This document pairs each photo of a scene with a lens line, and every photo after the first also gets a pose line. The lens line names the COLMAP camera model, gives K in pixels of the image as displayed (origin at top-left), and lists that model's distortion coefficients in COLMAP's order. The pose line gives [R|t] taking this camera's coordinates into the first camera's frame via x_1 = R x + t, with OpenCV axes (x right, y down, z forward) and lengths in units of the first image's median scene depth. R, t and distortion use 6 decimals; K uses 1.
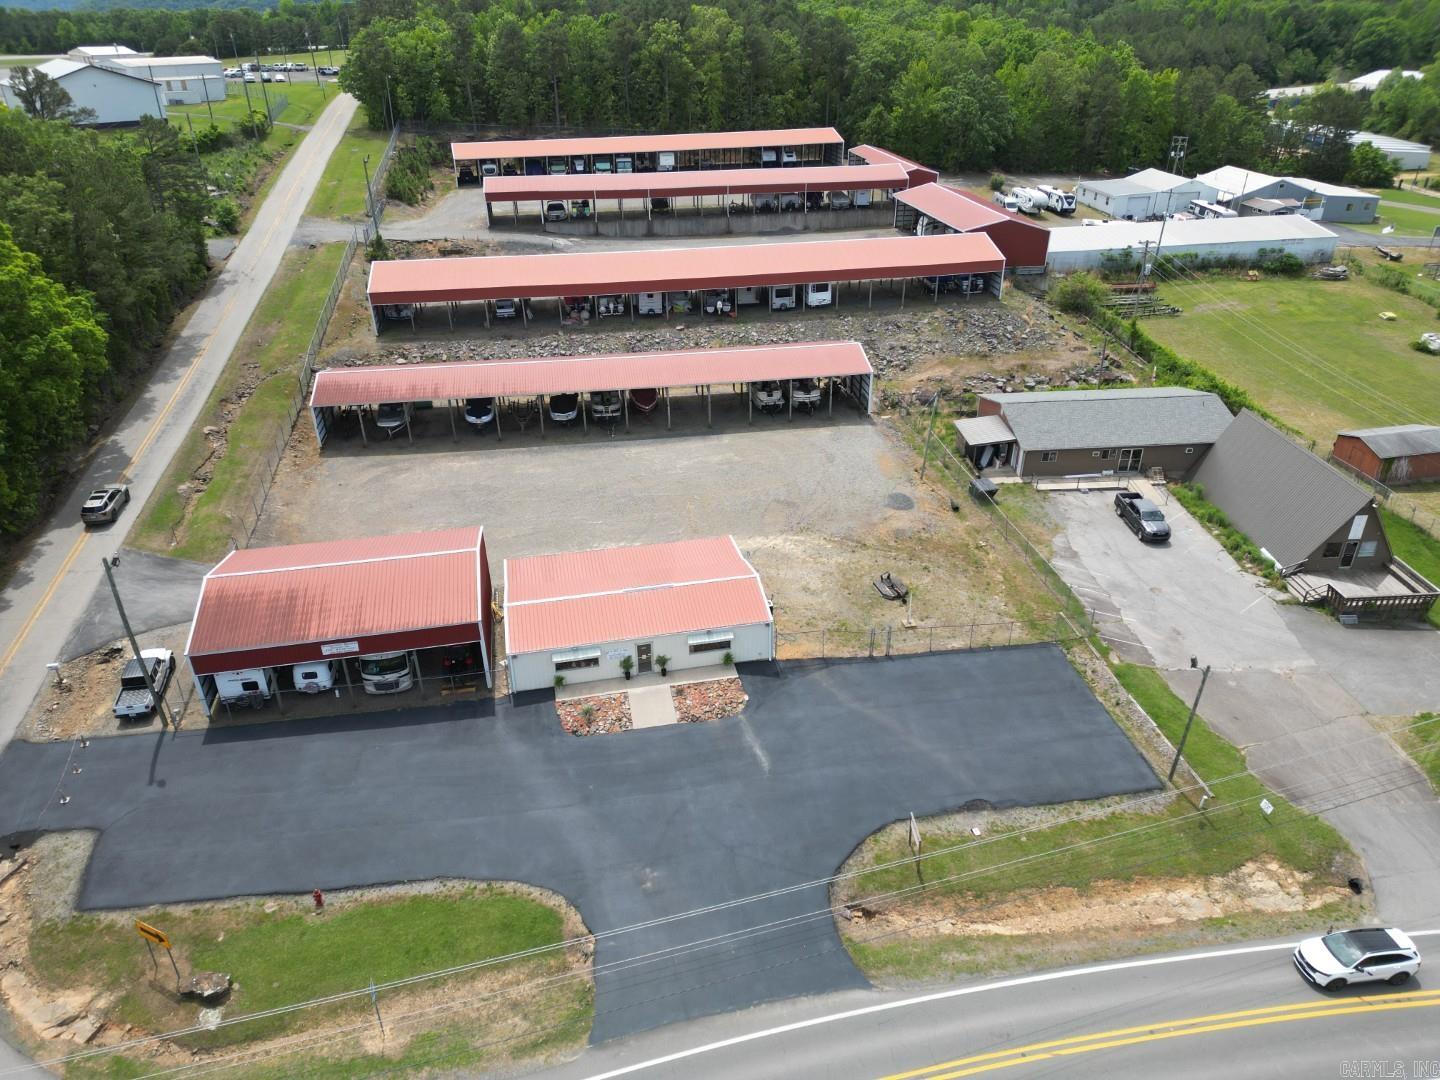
lens RADIAL K [[1005.1, 0, 720.6], [0, 1005.1, 543.2], [0, 0, 1]] dist [0.068697, -0.058212]
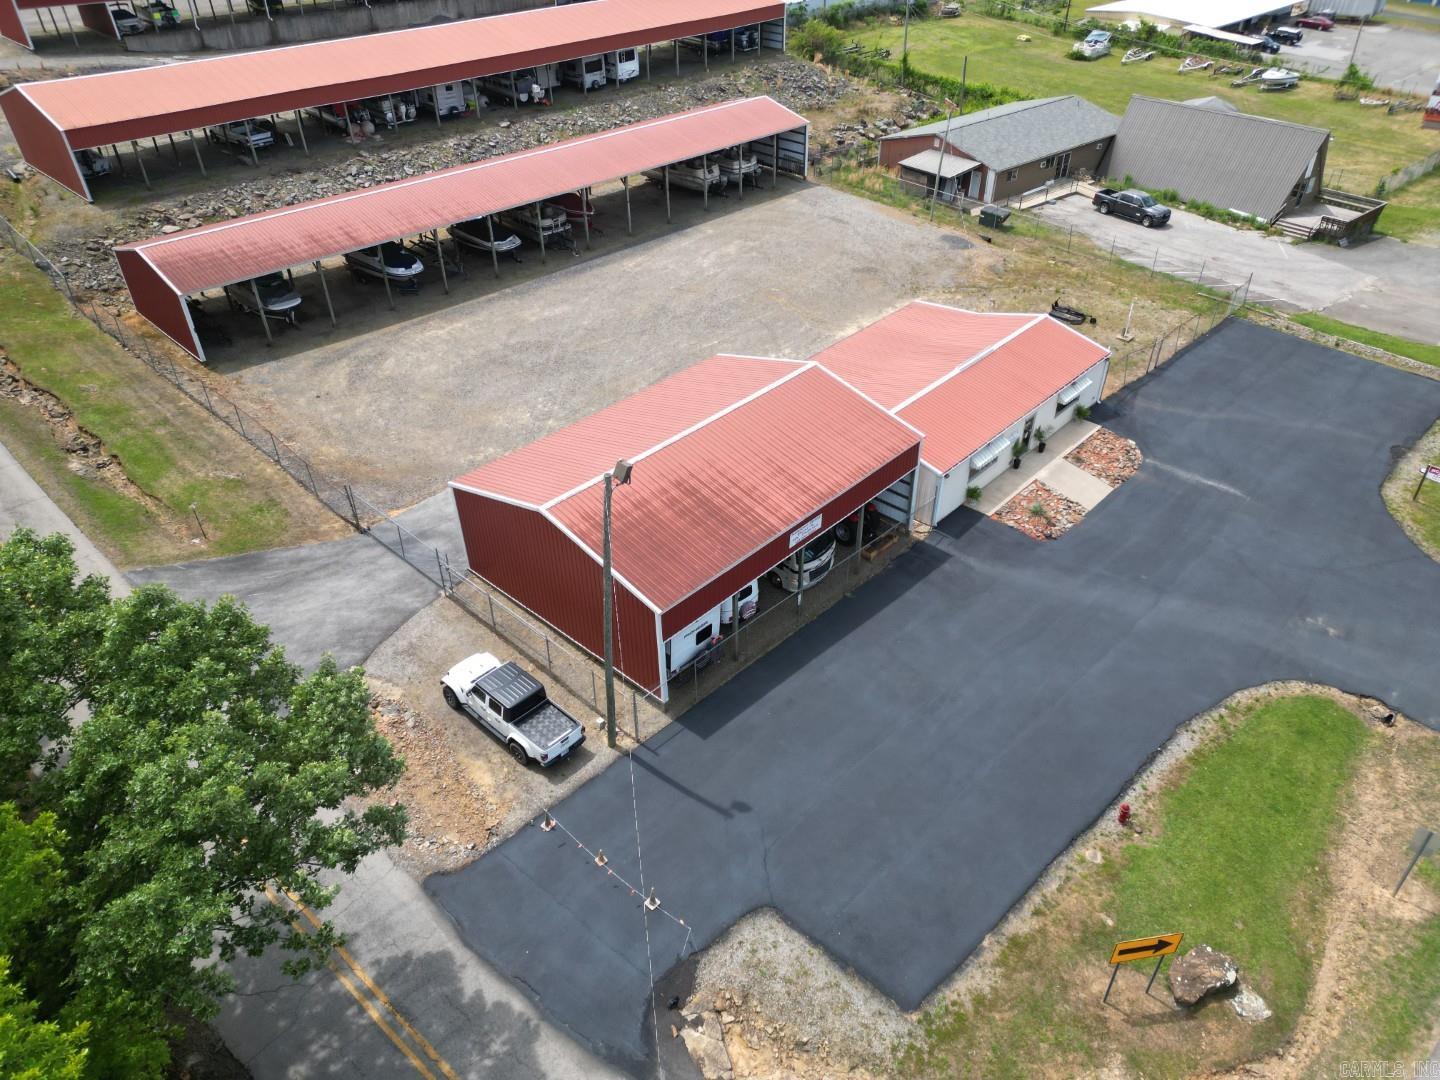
lens RADIAL K [[1005.1, 0, 727.0], [0, 1005.1, 542.3], [0, 0, 1]] dist [0.068697, -0.058212]
pose [[0.813022, -0.340803, 0.472067, -0.475679], [0.280118, 0.939743, 0.196000, -0.022423], [-0.510420, -0.027117, 0.859498, 0.292587]]
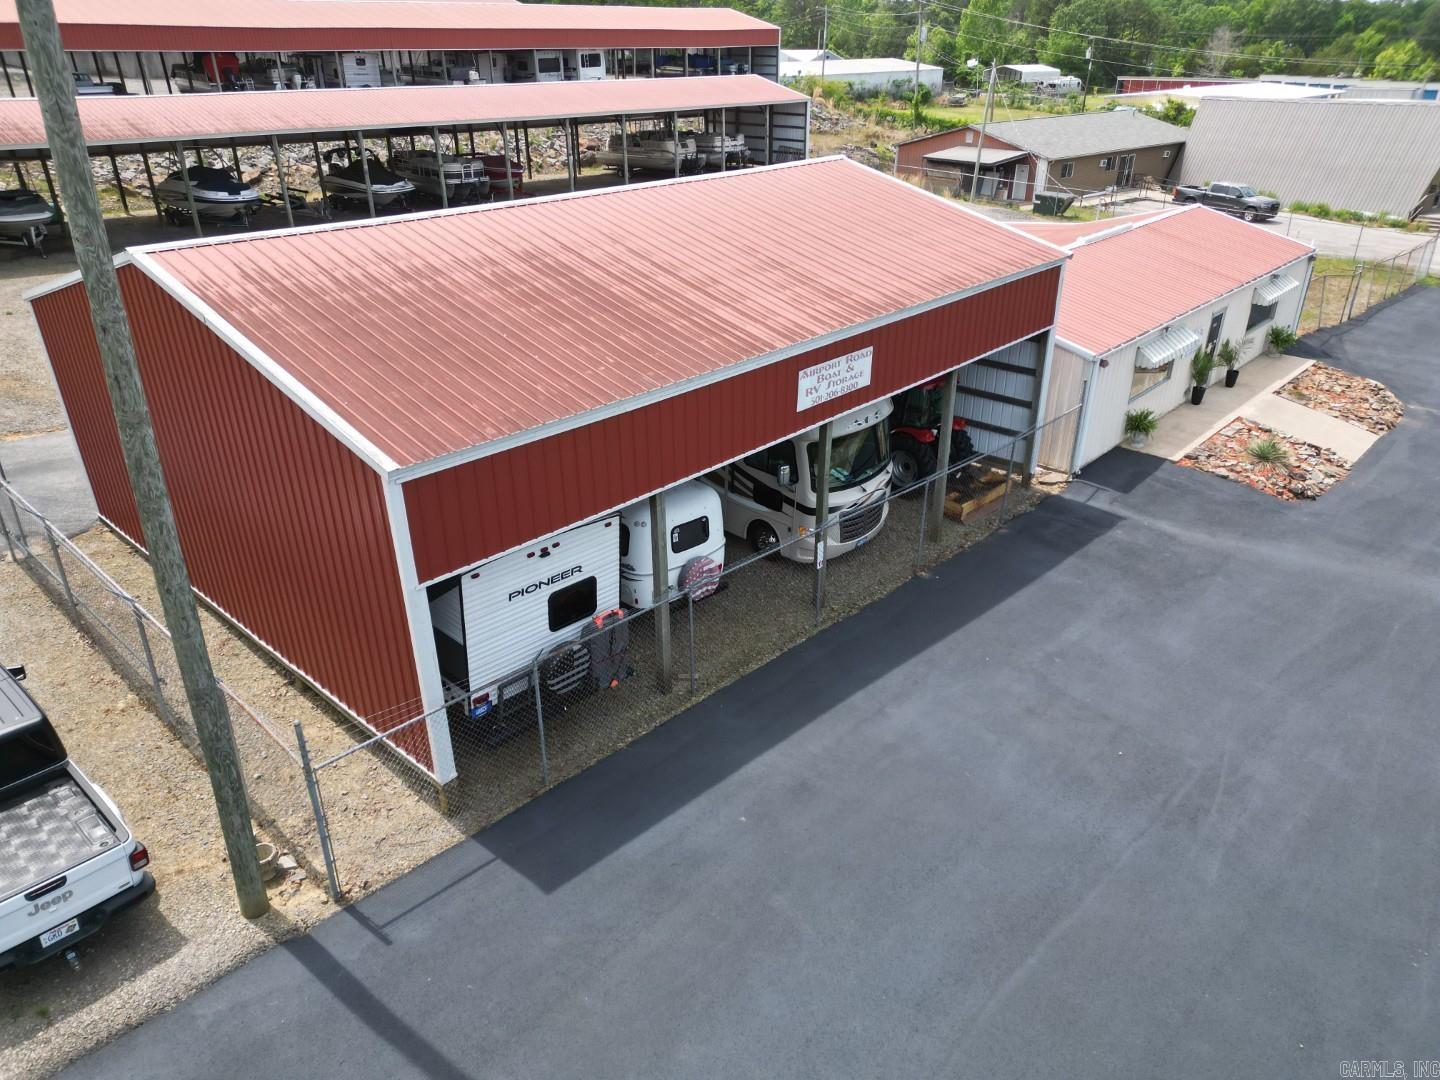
lens RADIAL K [[1005.1, 0, 728.0], [0, 1005.1, 548.3], [0, 0, 1]] dist [0.068697, -0.058212]
pose [[0.812075, -0.258562, 0.523145, -0.361167], [0.275355, 0.960186, 0.047136, 0.082470], [-0.514504, 0.105772, 0.850939, 0.505447]]
